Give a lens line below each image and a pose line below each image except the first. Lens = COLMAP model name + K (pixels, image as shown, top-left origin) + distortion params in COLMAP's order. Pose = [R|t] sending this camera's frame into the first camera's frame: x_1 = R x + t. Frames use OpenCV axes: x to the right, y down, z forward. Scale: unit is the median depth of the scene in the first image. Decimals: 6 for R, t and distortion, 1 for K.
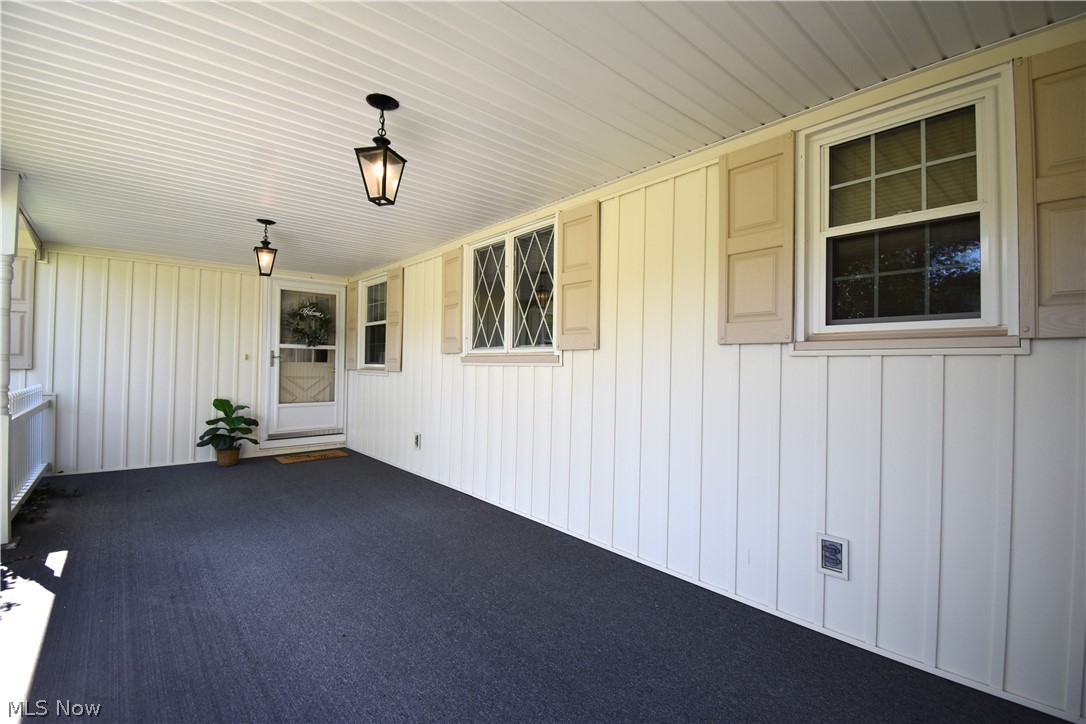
lens RADIAL K [[491.8, 0, 549.1], [0, 491.8, 355.3], [0, 0, 1]] dist [0.014921, -0.000433]
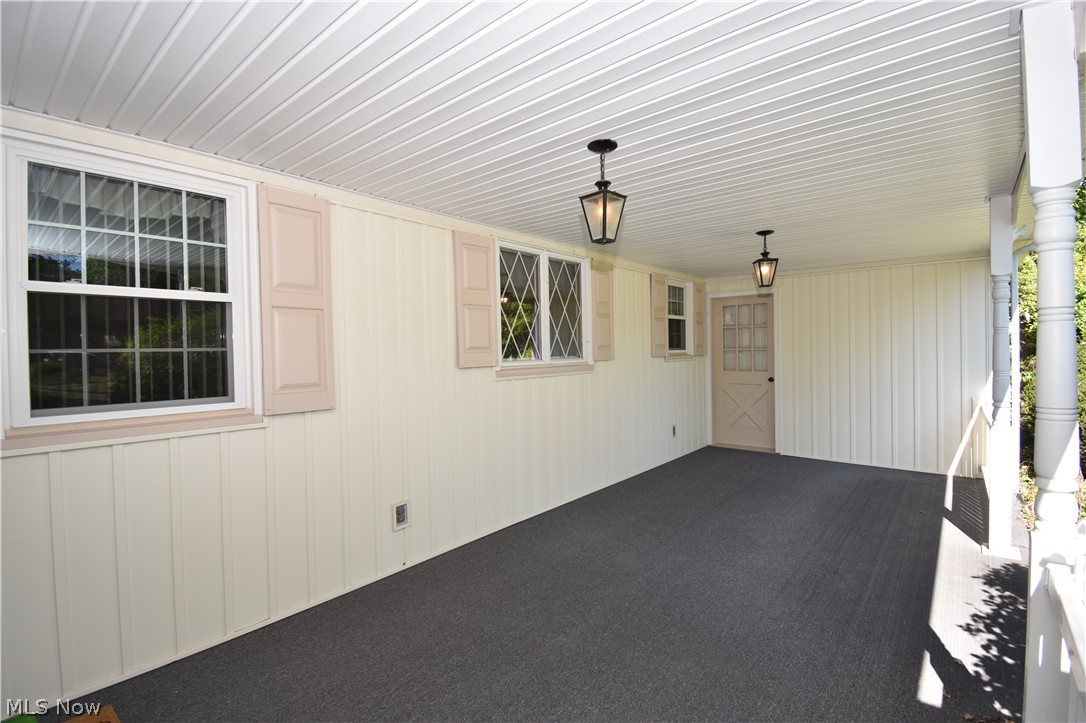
lens RADIAL K [[491.8, 0, 548.4], [0, 491.8, 360.8], [0, 0, 1]] dist [0.014921, -0.000433]
pose [[-0.170587, -0.015452, 0.985221, -1.151020], [0.006053, 0.999842, 0.016729, -0.030404], [-0.985324, 0.008817, -0.170466, 1.198863]]
